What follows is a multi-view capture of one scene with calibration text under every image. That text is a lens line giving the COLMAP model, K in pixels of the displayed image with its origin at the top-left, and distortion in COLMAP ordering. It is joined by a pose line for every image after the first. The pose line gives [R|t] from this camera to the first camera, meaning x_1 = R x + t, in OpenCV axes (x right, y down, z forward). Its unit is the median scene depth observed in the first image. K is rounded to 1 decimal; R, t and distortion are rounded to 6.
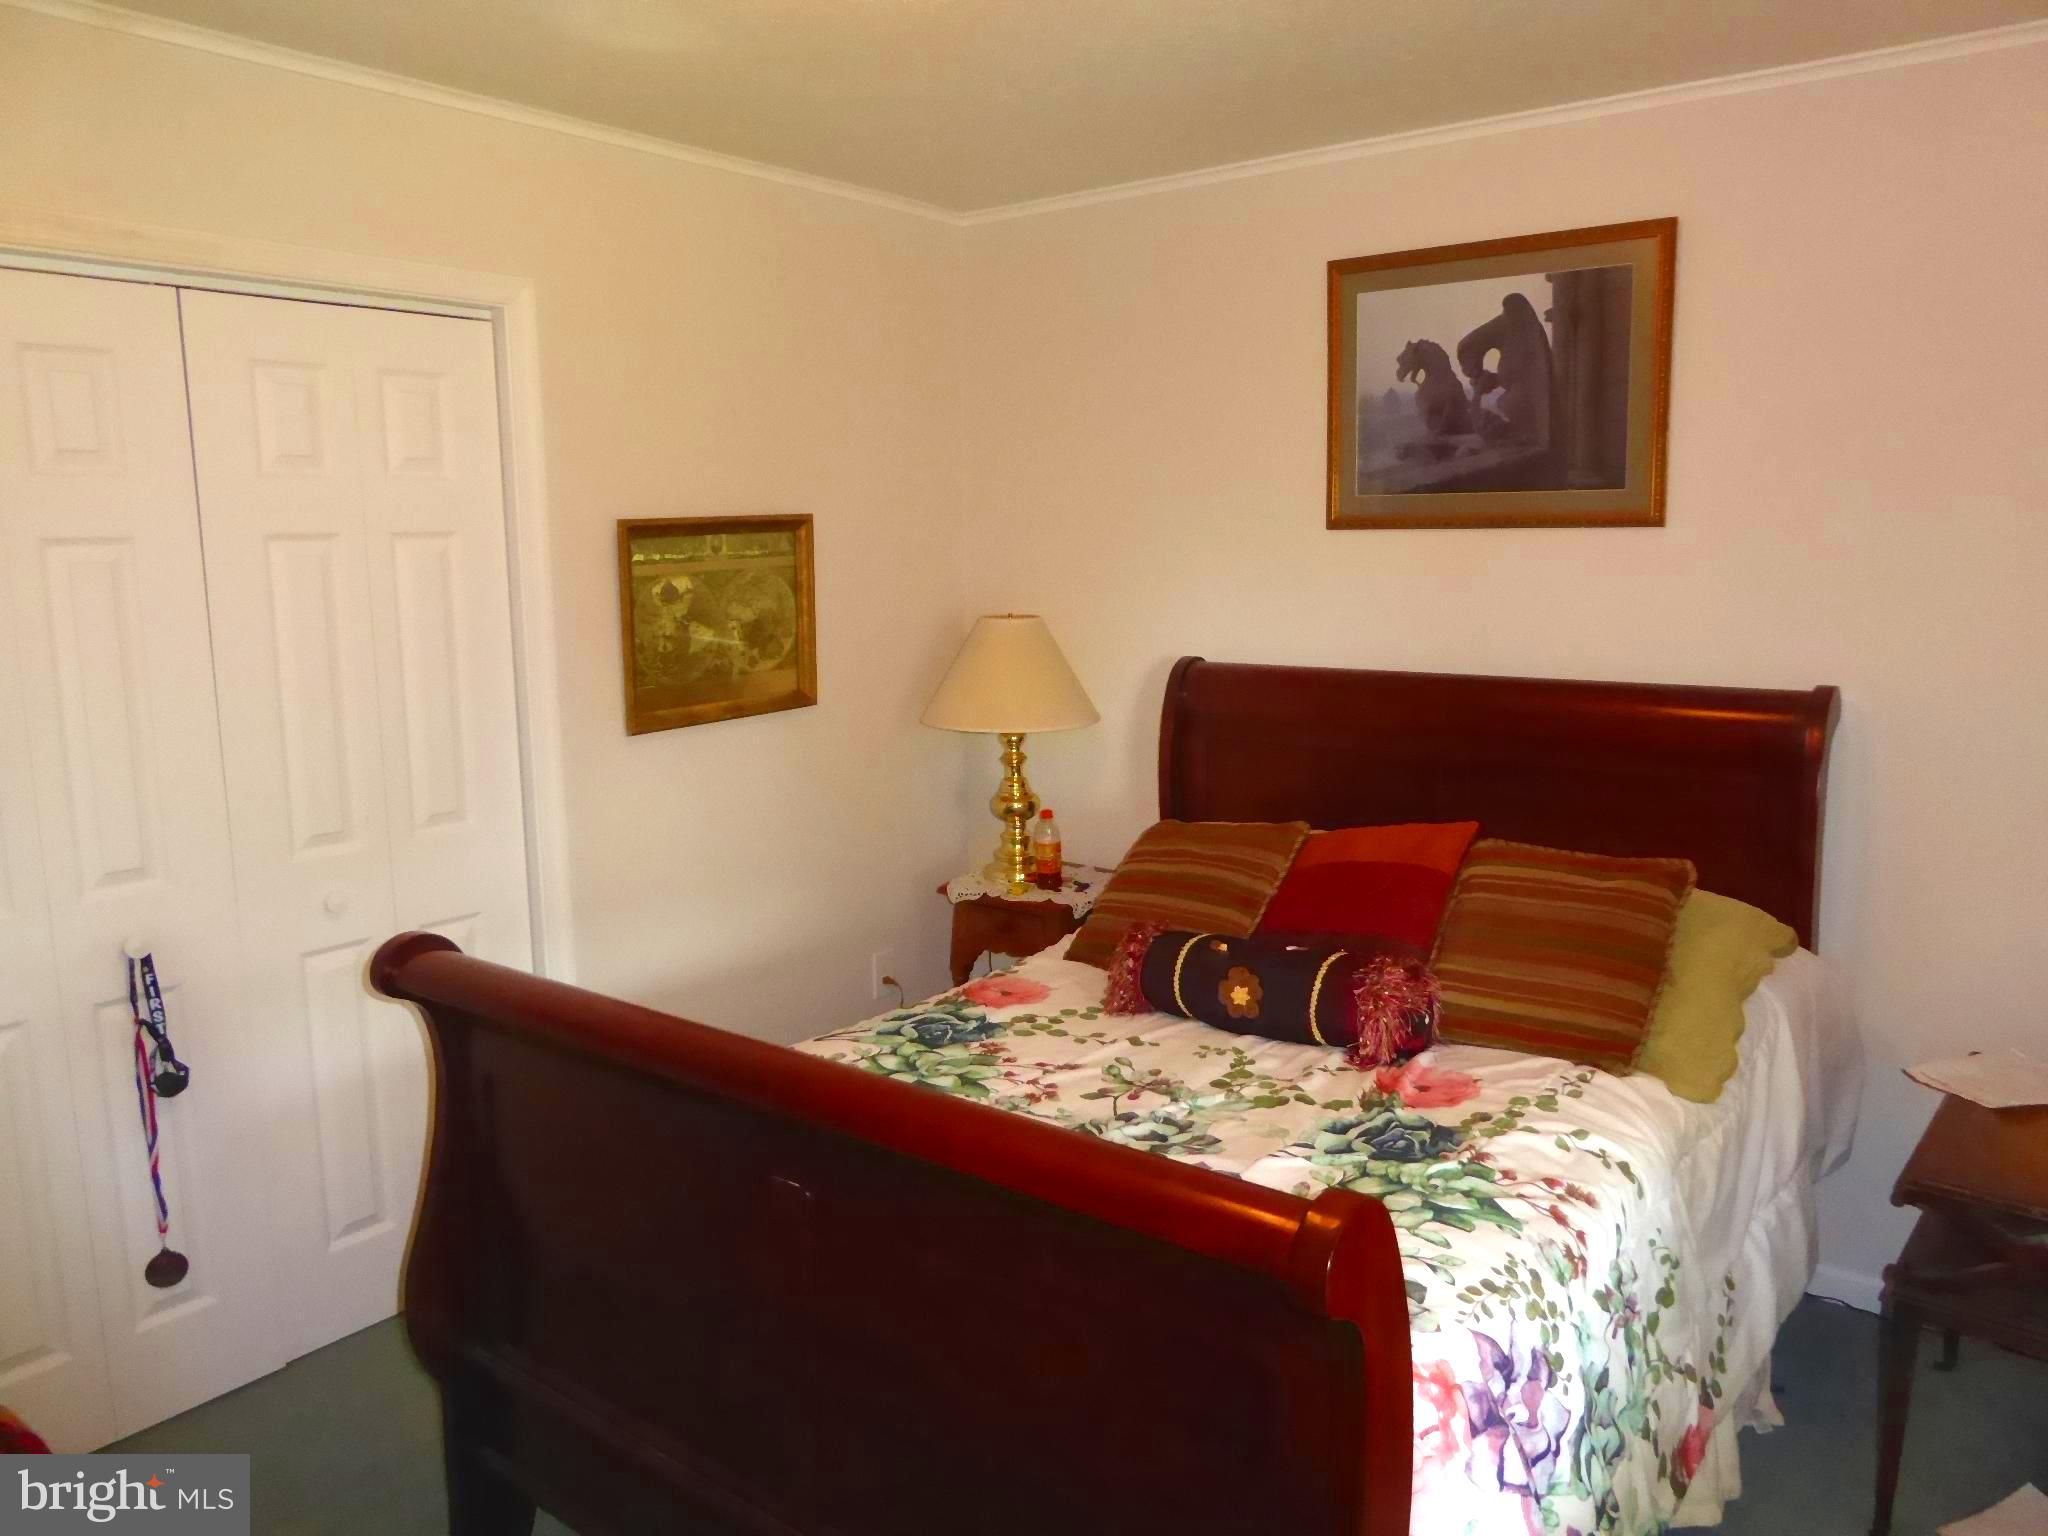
lens RADIAL K [[1453.5, 0, 1042.3], [0, 1453.5, 761.2], [0, 0, 1]] dist [-0.032309, 0.009044]
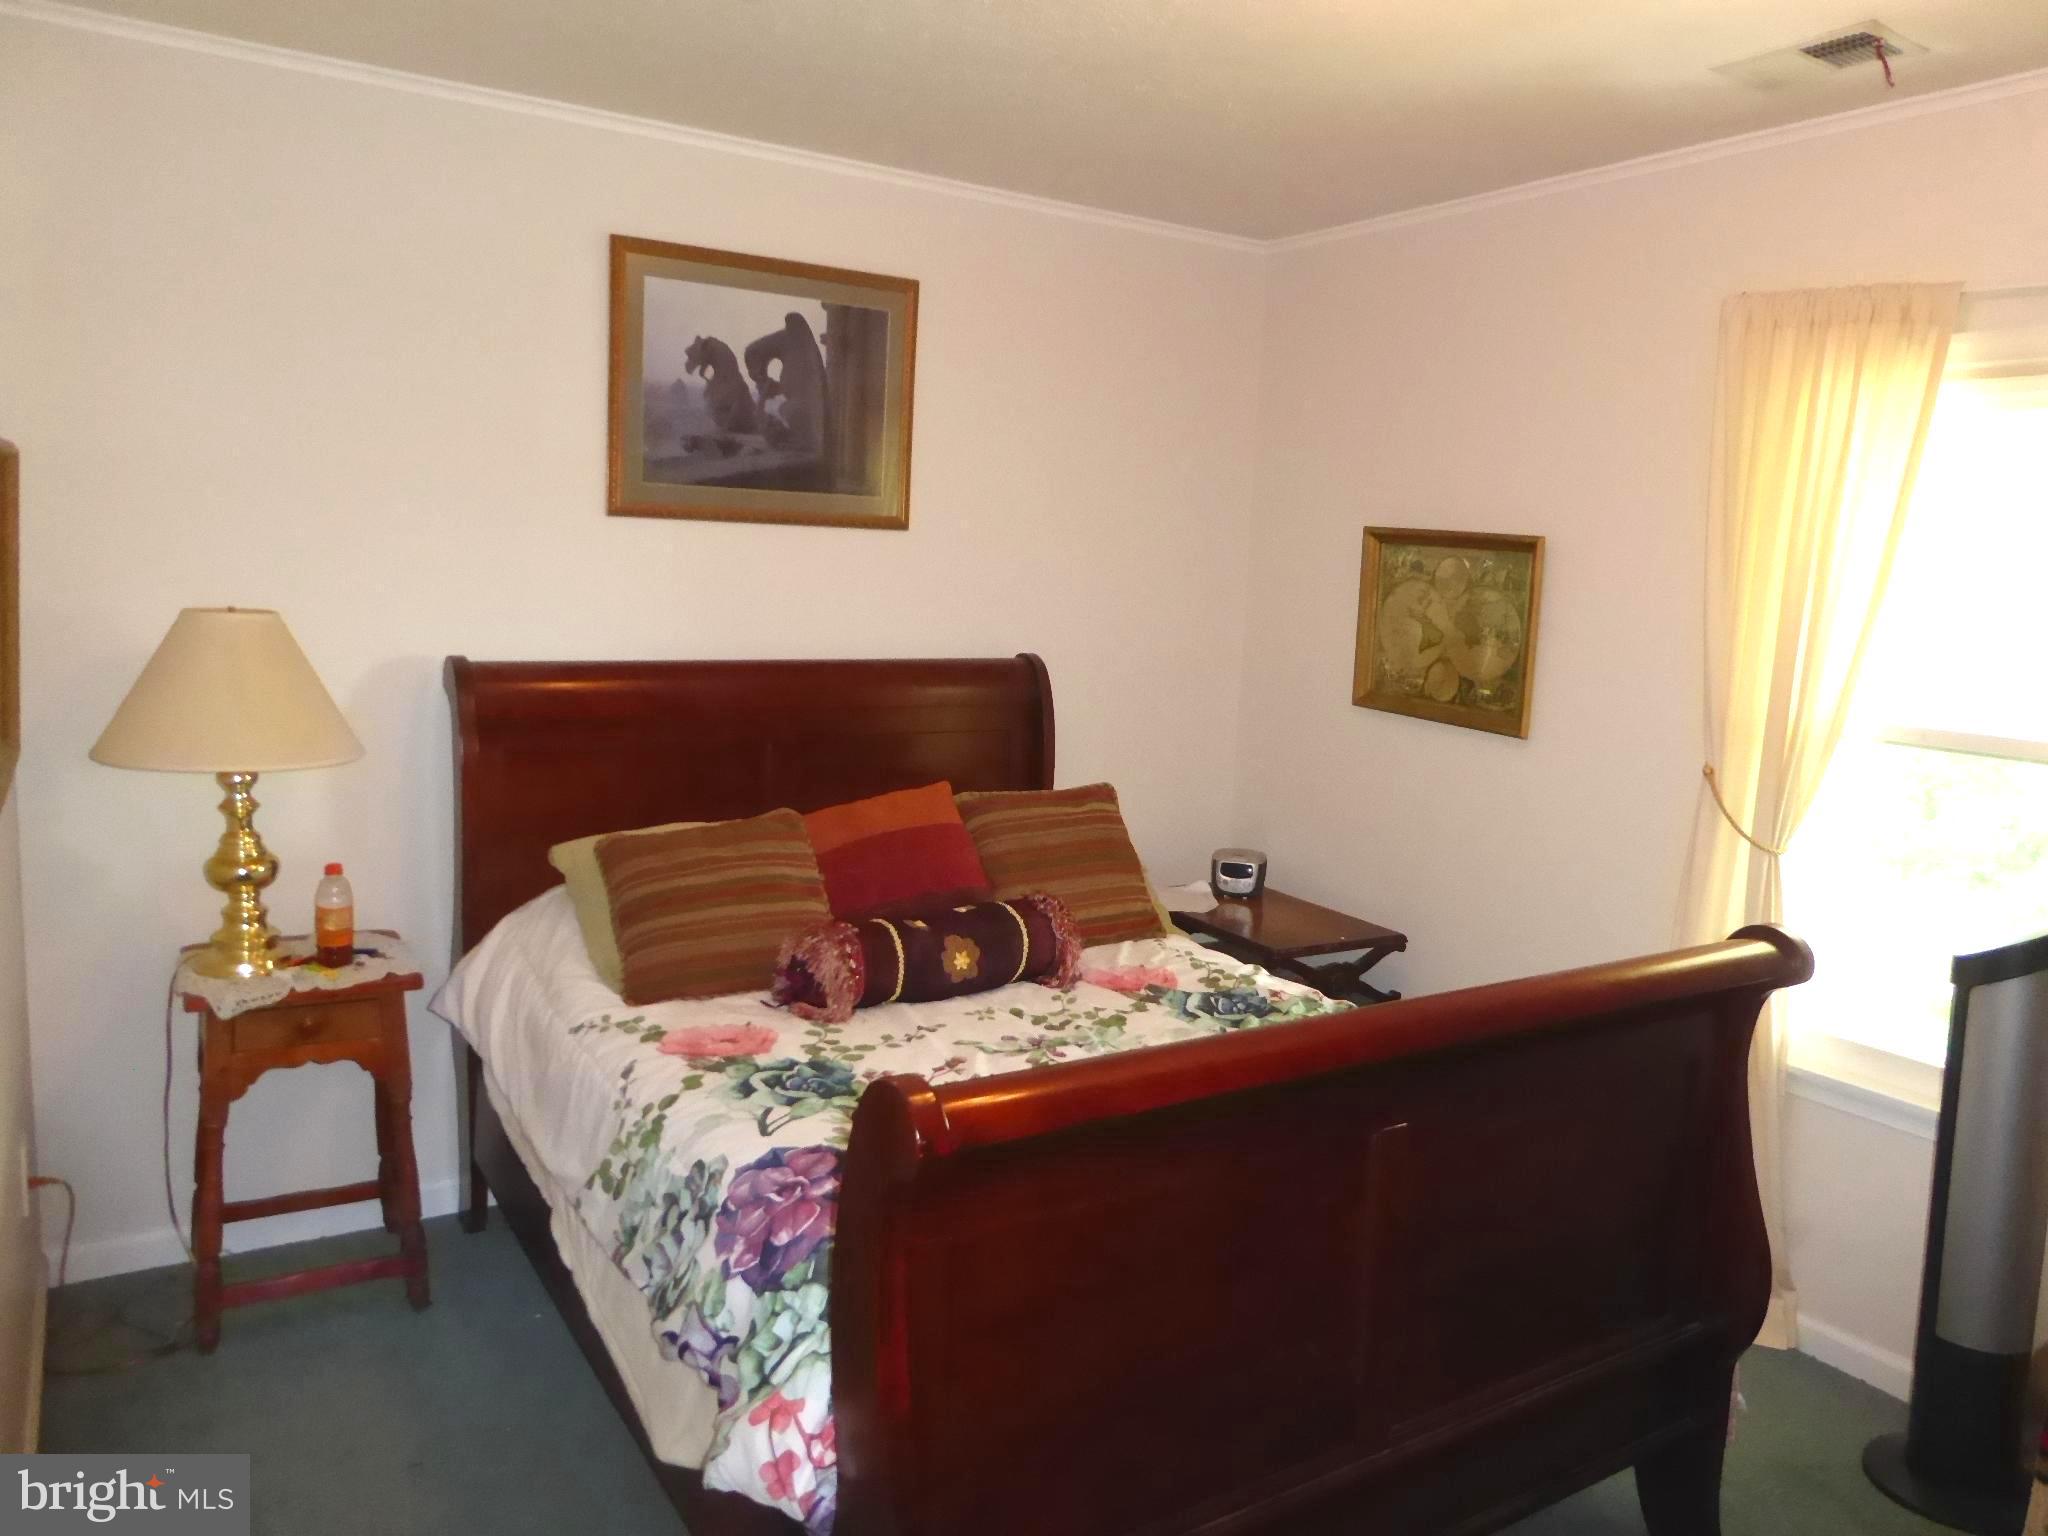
lens RADIAL K [[1453.5, 0, 1045.9], [0, 1453.5, 782.0], [0, 0, 1]] dist [-0.032309, 0.009044]
pose [[0.344287, -0.122133, 0.930886, -0.672063], [0.093000, 0.991063, 0.095632, -0.055220], [-0.934247, 0.053648, 0.352569, 0.444157]]
